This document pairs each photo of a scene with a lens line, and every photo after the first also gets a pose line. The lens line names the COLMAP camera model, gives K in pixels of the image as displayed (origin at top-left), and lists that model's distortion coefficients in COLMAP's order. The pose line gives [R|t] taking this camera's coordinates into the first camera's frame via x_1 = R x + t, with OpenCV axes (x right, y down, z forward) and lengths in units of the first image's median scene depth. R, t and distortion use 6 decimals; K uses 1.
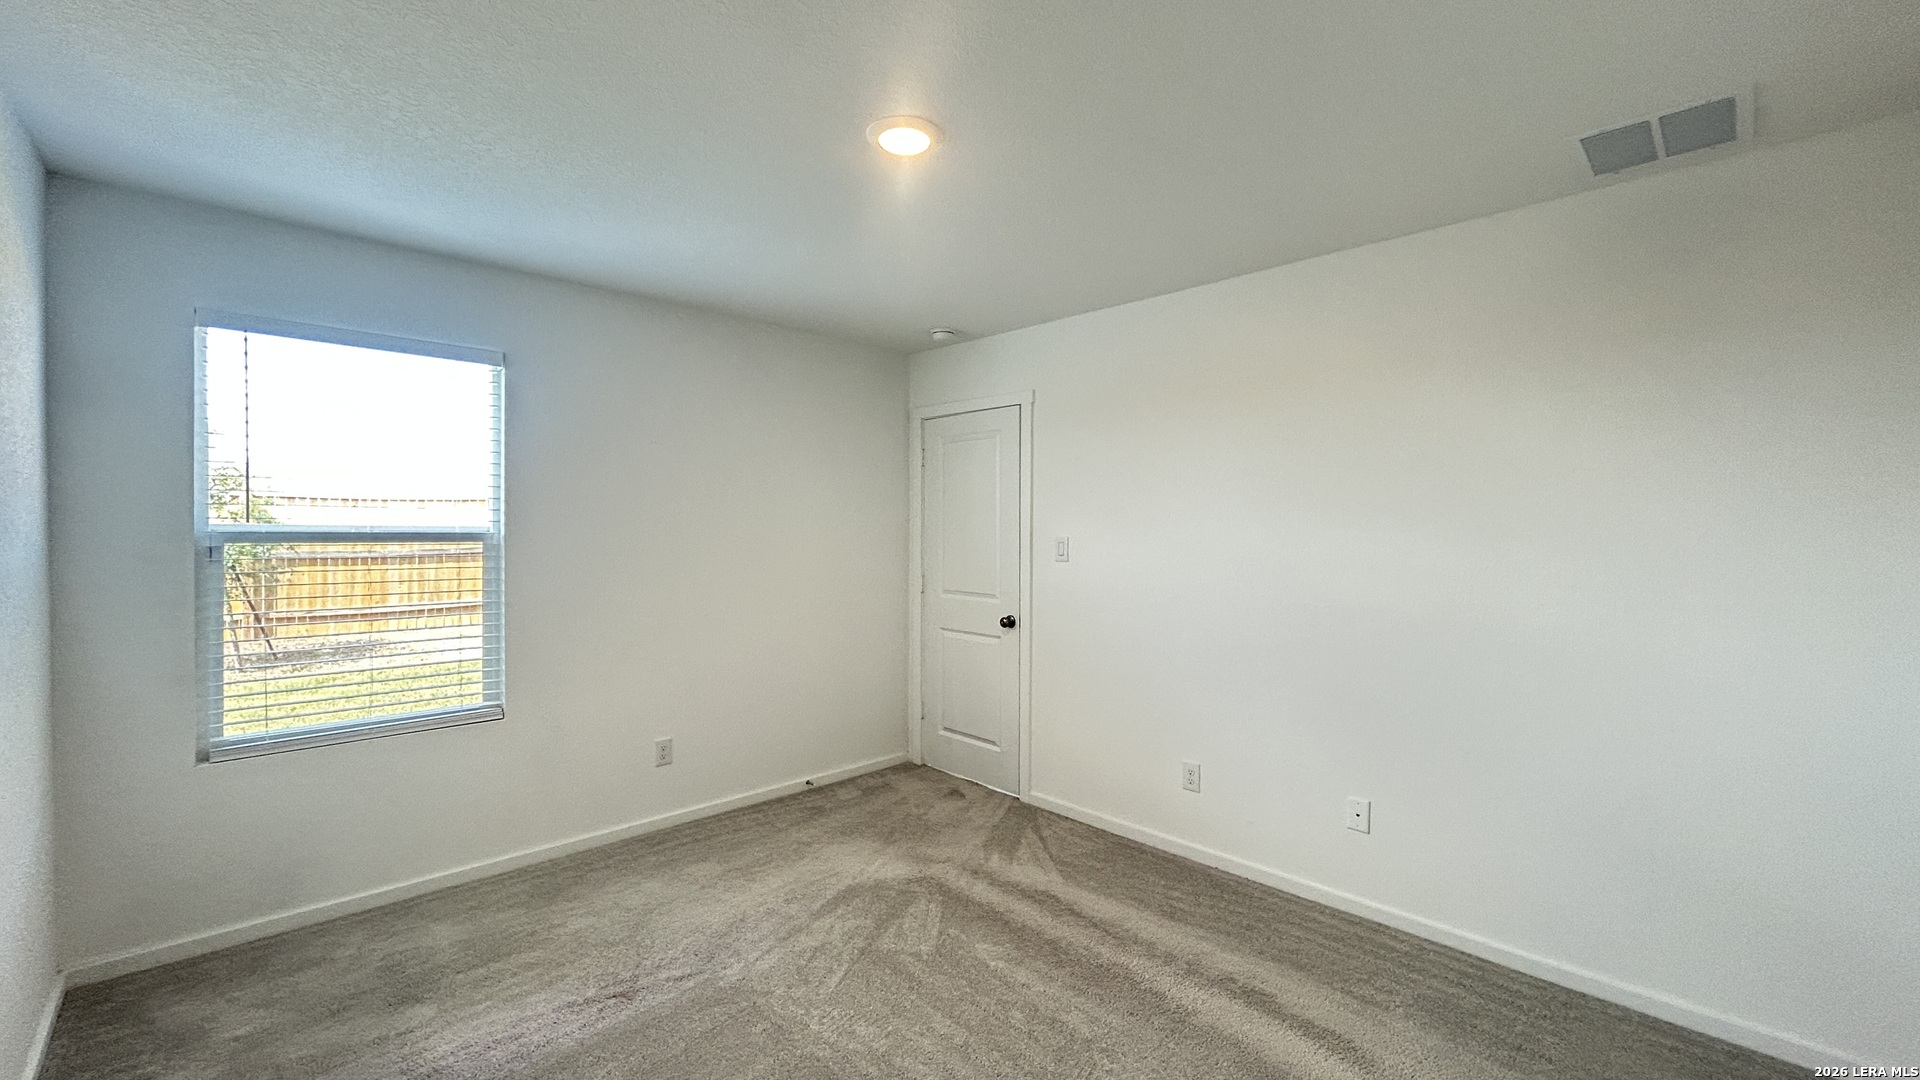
lens RADIAL K [[773.8, 0, 964.0], [0, 773.8, 539.5], [0, 0, 1]] dist [0.006869, 0.000118]
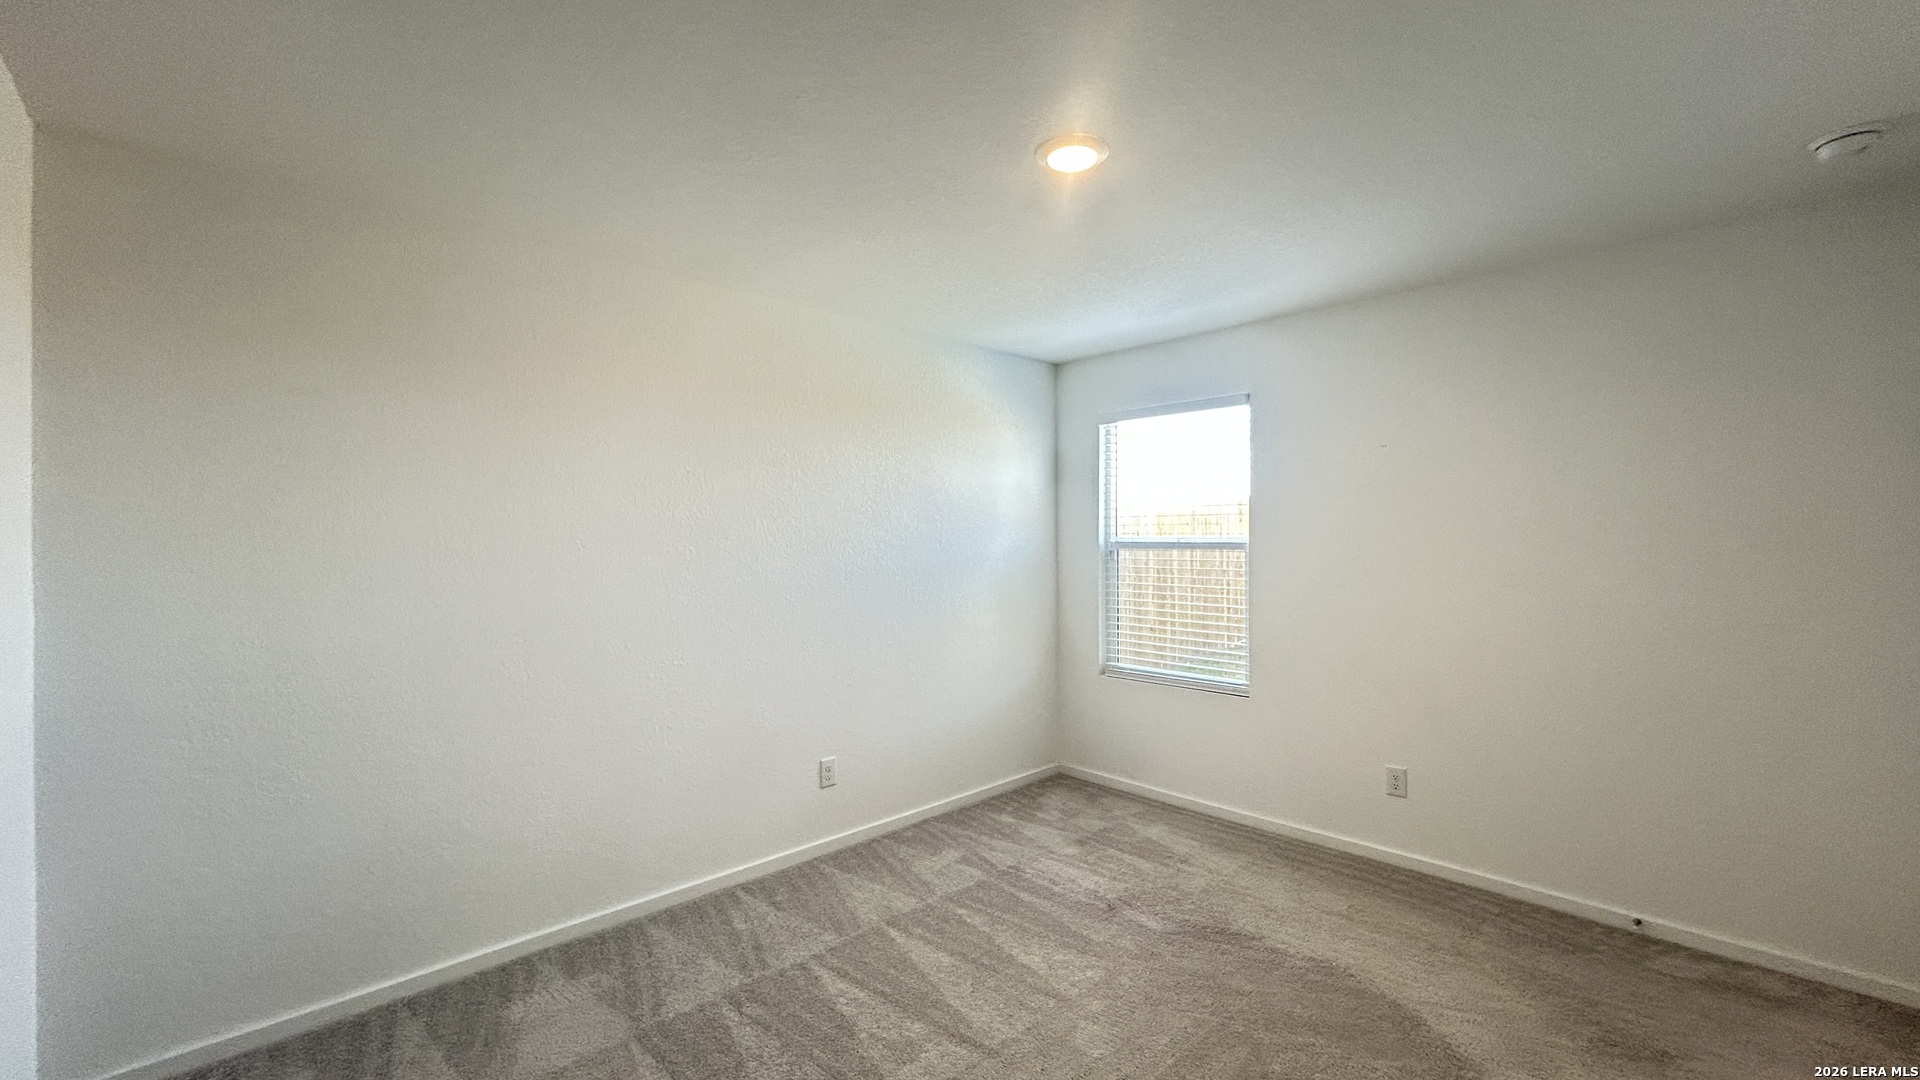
lens RADIAL K [[773.8, 0, 964.0], [0, 773.8, 539.5], [0, 0, 1]] dist [0.006869, 0.000118]
pose [[-0.006446, -0.002312, -0.999977, 0.618197], [-0.007140, 0.999972, -0.002266, -0.009142], [0.999954, 0.007126, -0.006462, 0.565583]]
